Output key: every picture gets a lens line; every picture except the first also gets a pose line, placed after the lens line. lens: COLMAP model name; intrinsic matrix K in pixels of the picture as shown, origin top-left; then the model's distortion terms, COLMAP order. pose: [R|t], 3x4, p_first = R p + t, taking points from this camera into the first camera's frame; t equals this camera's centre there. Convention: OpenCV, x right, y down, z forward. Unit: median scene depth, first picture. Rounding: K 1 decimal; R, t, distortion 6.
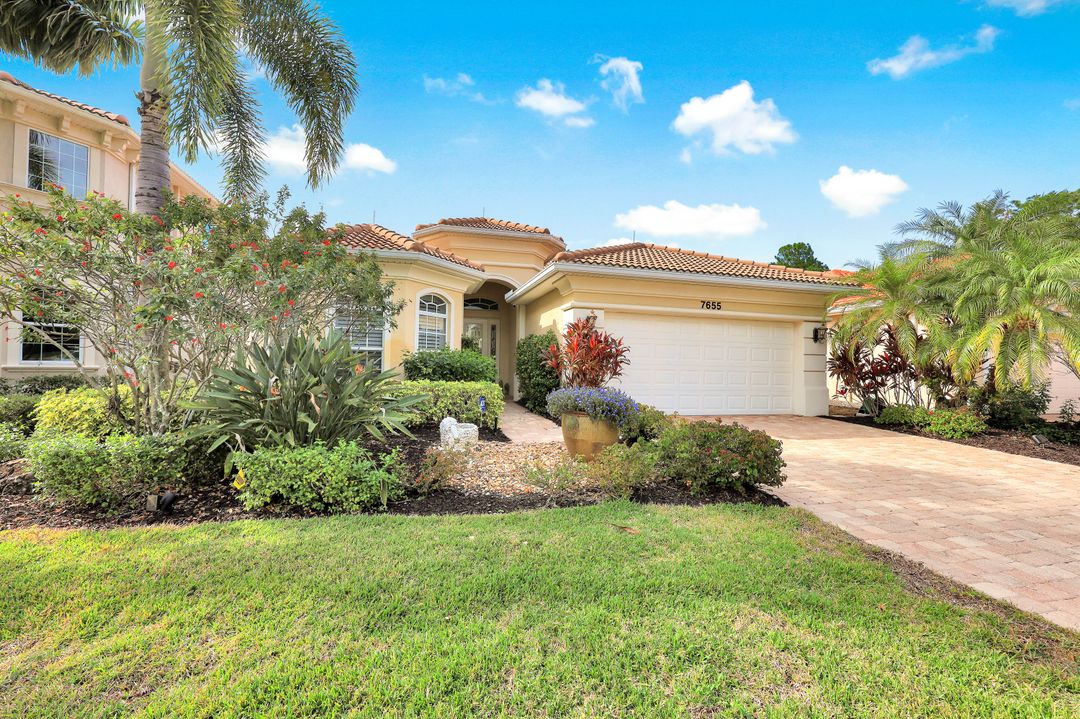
lens RADIAL K [[428.8, 0, 539.9], [0, 428.8, 361.8], [0, 0, 1]] dist [0.003857, 0.000314]
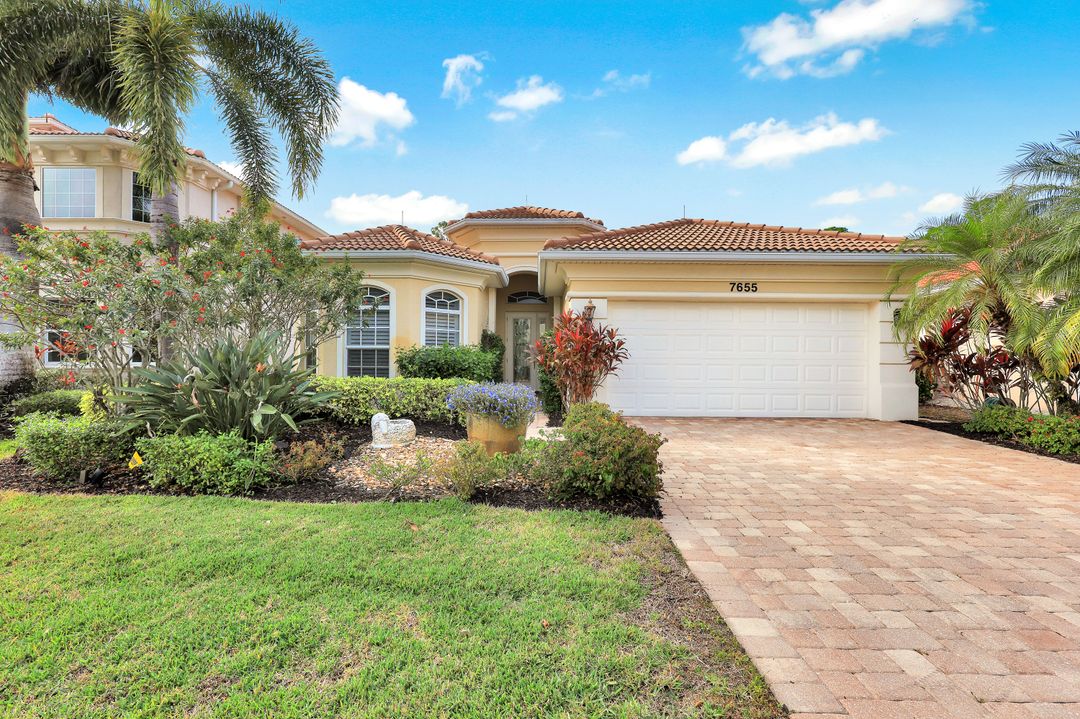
lens RADIAL K [[466.8, 0, 540.6], [0, 466.8, 357.5], [0, 0, 1]] dist [0.001076, -0.000032]
pose [[0.969046, -0.014874, -0.246433, 0.254122], [0.014466, 0.999889, -0.003467, 0.004132], [0.246457, -0.000206, 0.969154, 0.011697]]
